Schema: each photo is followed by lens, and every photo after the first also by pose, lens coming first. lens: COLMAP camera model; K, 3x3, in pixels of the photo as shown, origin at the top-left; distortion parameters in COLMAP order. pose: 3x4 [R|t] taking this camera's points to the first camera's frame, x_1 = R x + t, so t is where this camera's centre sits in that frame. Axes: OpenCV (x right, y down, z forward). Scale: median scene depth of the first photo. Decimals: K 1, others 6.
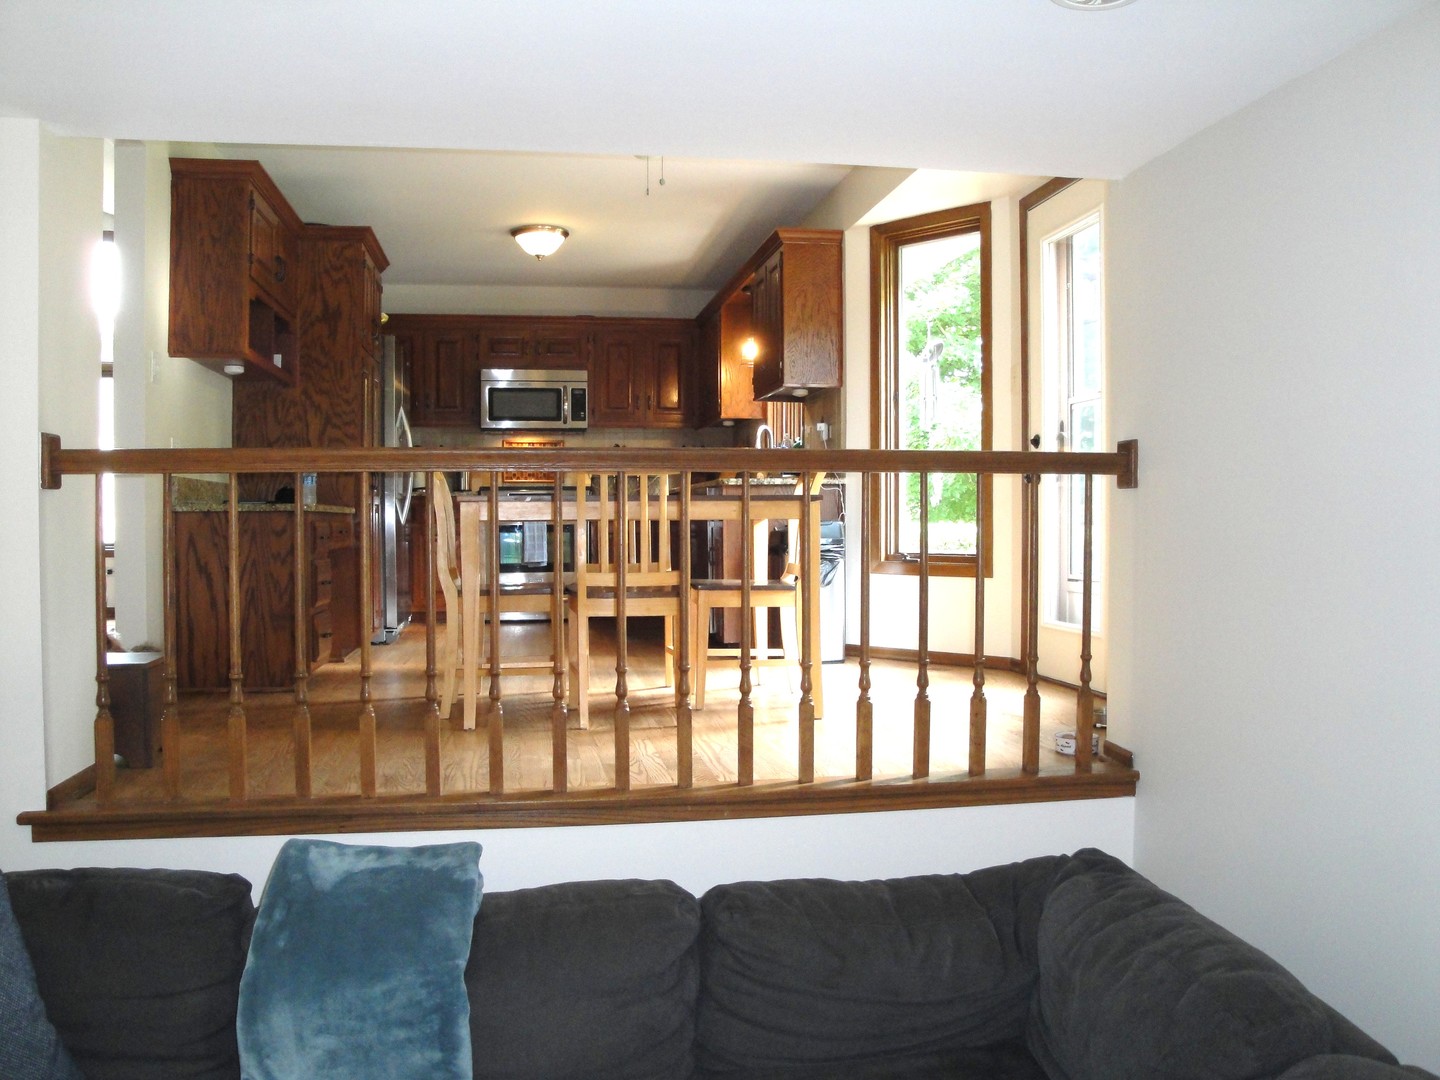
lens RADIAL K [[1185.1, 0, 712.1], [0, 1185.1, 557.3], [0, 0, 1]] dist [-0.170614, 0.159751]
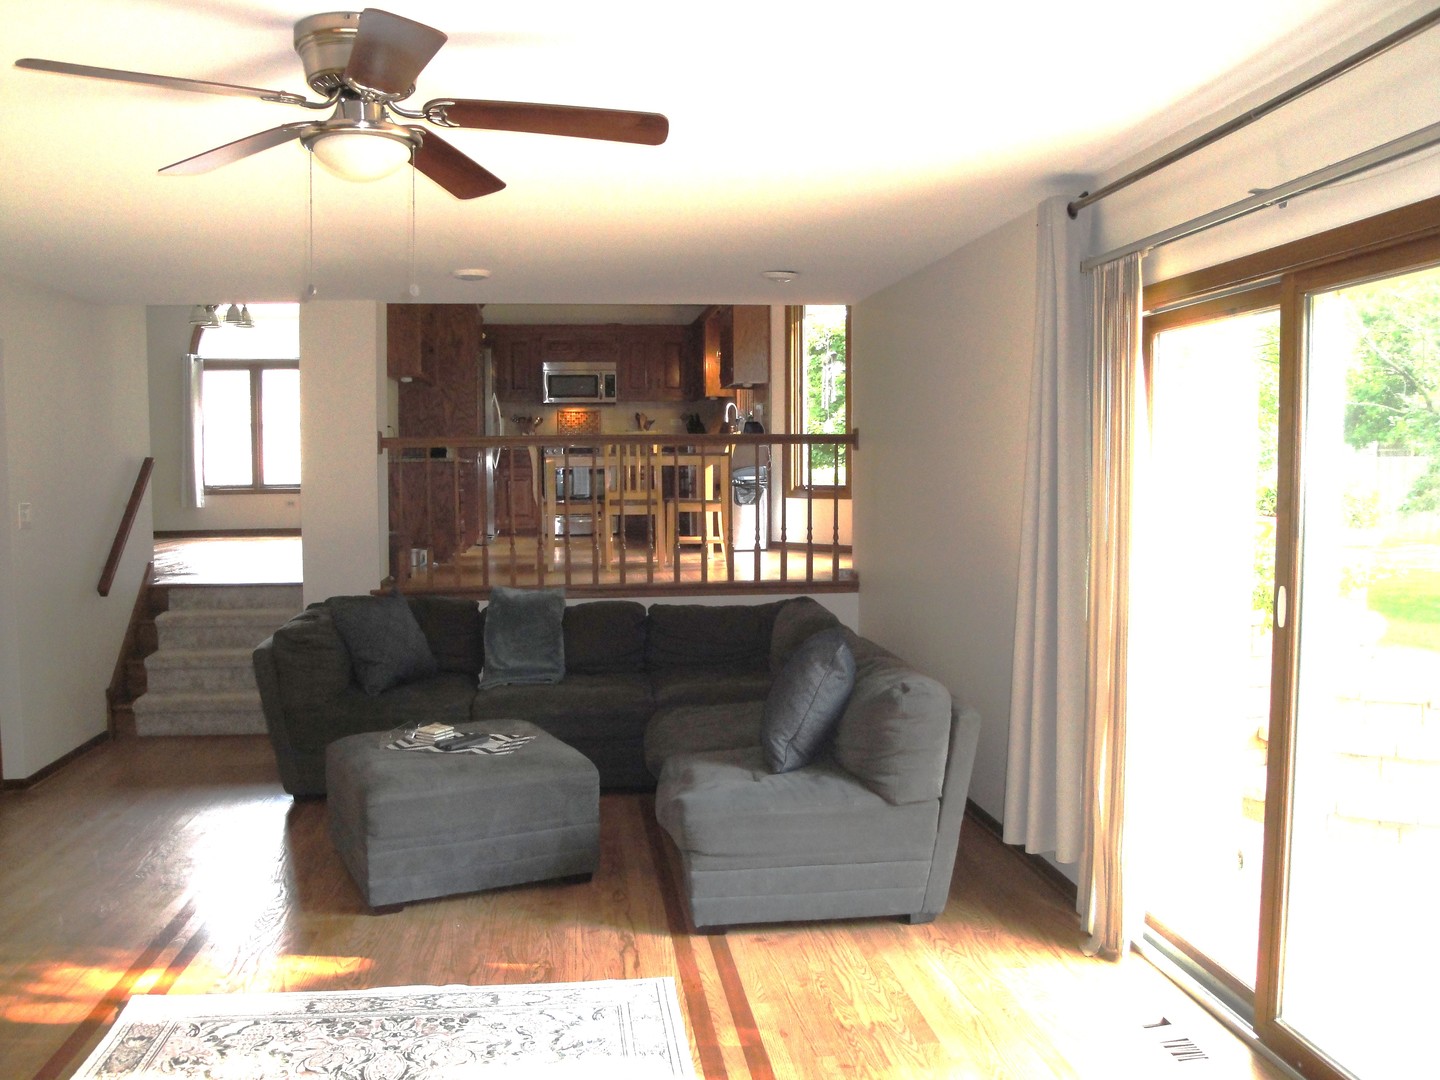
lens RADIAL K [[1185.1, 0, 712.1], [0, 1185.1, 557.3], [0, 0, 1]] dist [-0.170614, 0.159751]
pose [[0.999408, -0.000505, -0.034390, 0.089870], [0.002103, 0.998918, 0.046454, 0.019696], [0.034330, -0.046499, 0.998328, -0.656999]]
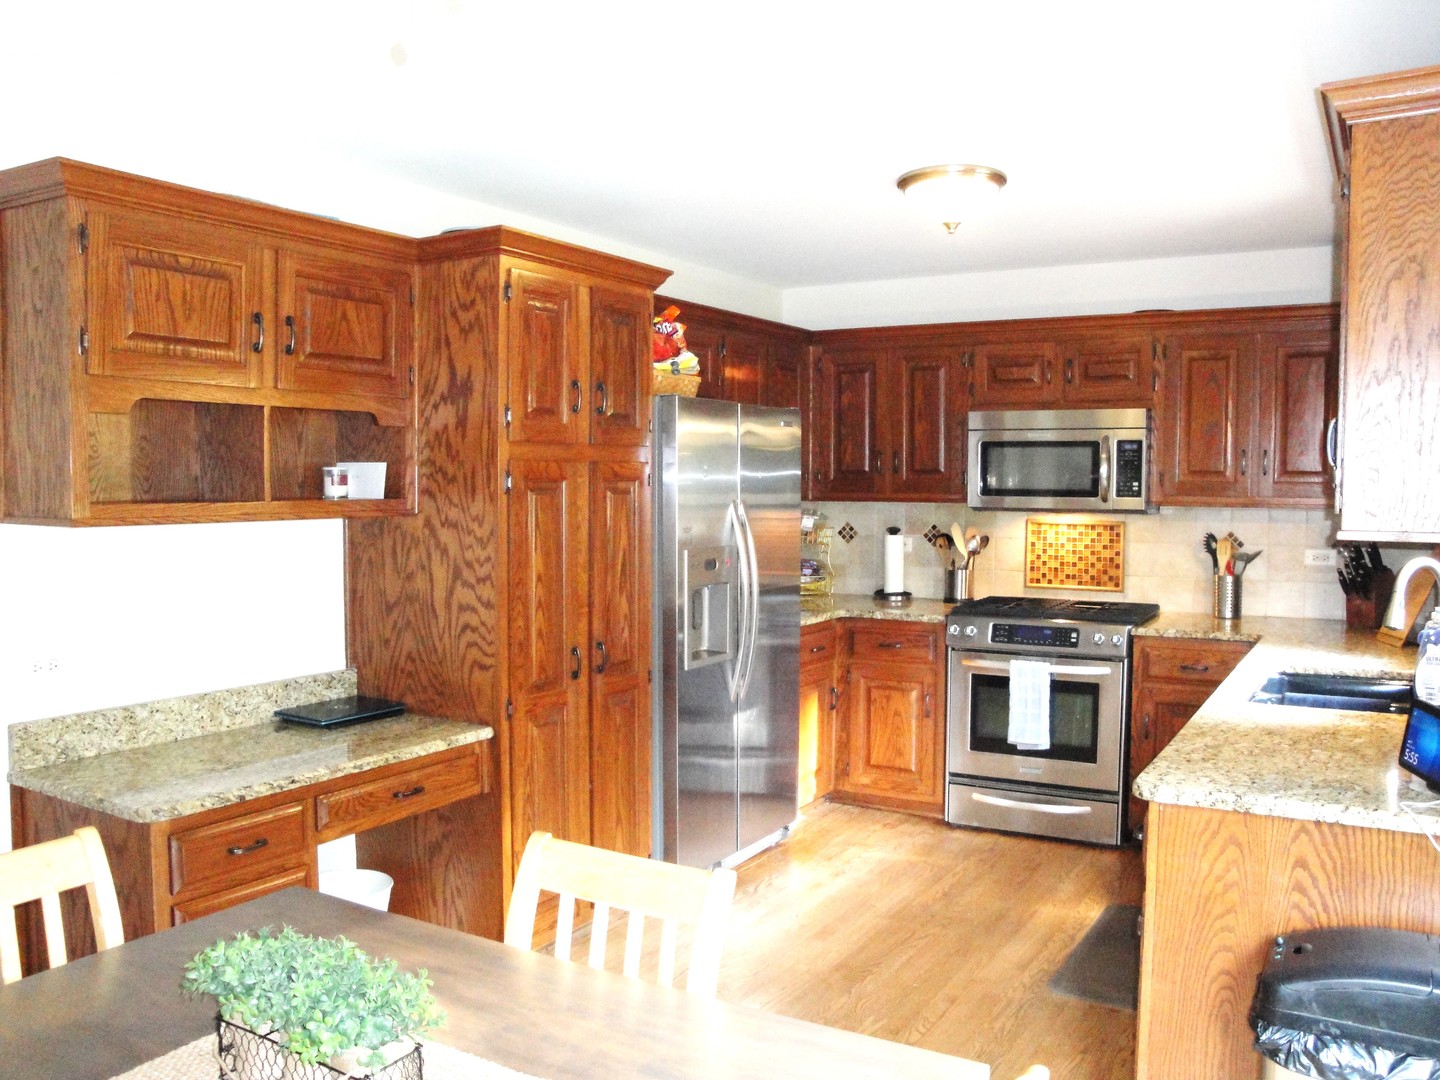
lens RADIAL K [[1185.1, 0, 712.1], [0, 1185.1, 557.3], [0, 0, 1]] dist [-0.170614, 0.159751]
pose [[0.765908, 0.047524, -0.641191, 0.139745], [-0.025728, 0.998731, 0.043291, -0.153779], [0.642435, -0.016660, 0.766159, 0.633172]]
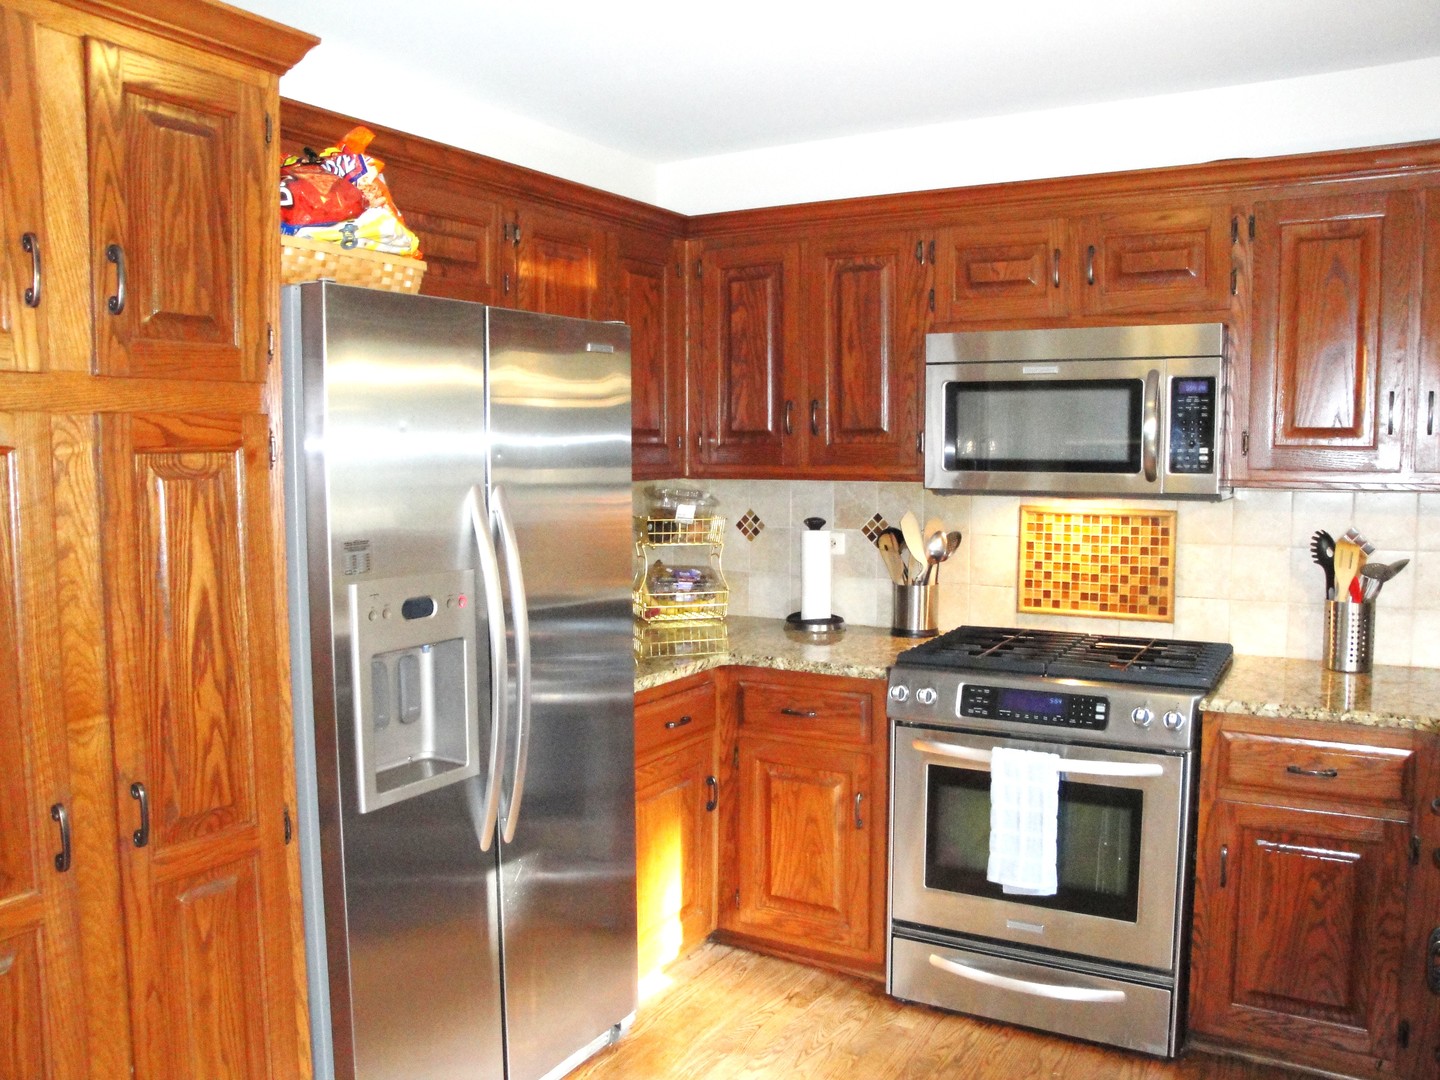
lens RADIAL K [[1185.1, 0, 712.1], [0, 1185.1, 557.3], [0, 0, 1]] dist [-0.170614, 0.159751]
pose [[0.771532, 0.061200, -0.633240, -0.009689], [-0.021243, 0.997285, 0.070501, -0.162892], [0.635835, -0.040942, 0.770738, 0.949145]]
